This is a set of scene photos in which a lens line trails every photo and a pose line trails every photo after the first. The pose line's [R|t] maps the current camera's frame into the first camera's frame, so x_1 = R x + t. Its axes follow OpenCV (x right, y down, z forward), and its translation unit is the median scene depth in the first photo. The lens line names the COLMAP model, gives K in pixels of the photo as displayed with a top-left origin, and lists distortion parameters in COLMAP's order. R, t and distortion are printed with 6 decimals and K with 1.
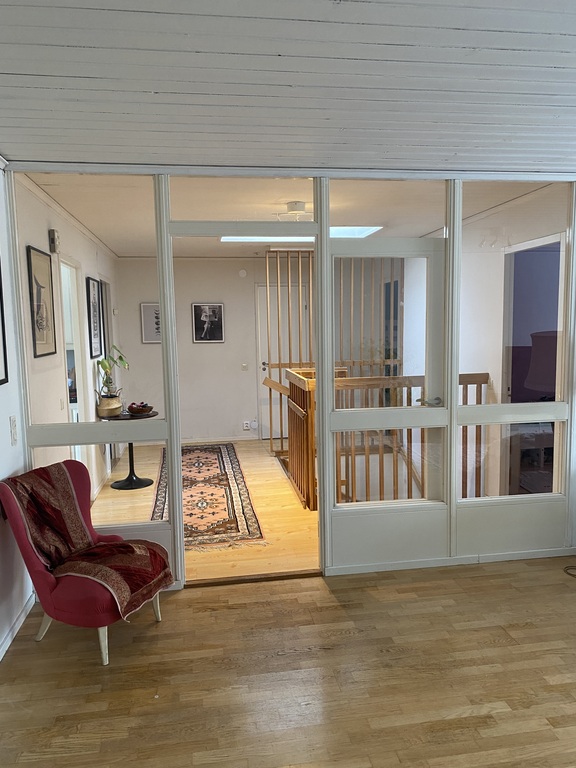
lens RADIAL K [[578.2, 0, 288.0], [0, 578.2, 384.0], [0, 0, 1]] dist [0.067788, -0.089766]
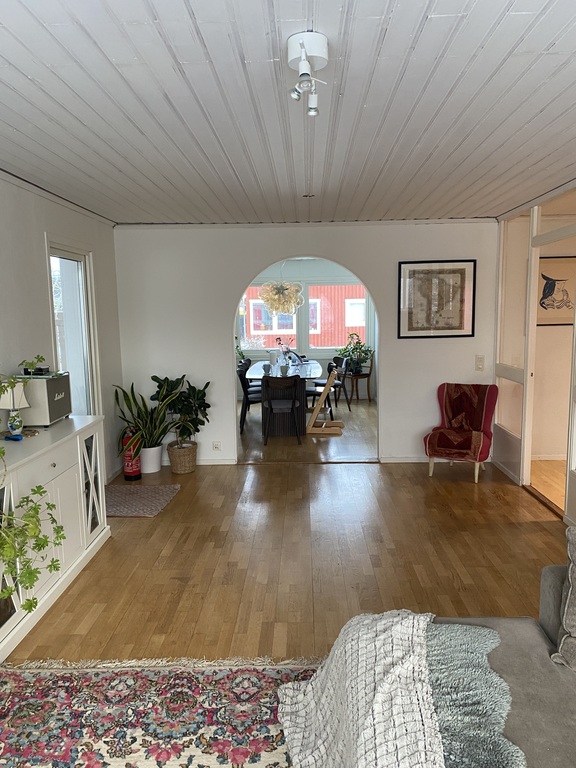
lens RADIAL K [[578.2, 0, 288.0], [0, 578.2, 384.0], [0, 0, 1]] dist [0.067788, -0.089766]
pose [[-0.178699, 0.151351, -0.972193, 1.589102], [-0.072886, 0.983347, 0.166484, -0.128367], [0.981200, 0.100610, -0.164691, 0.763721]]
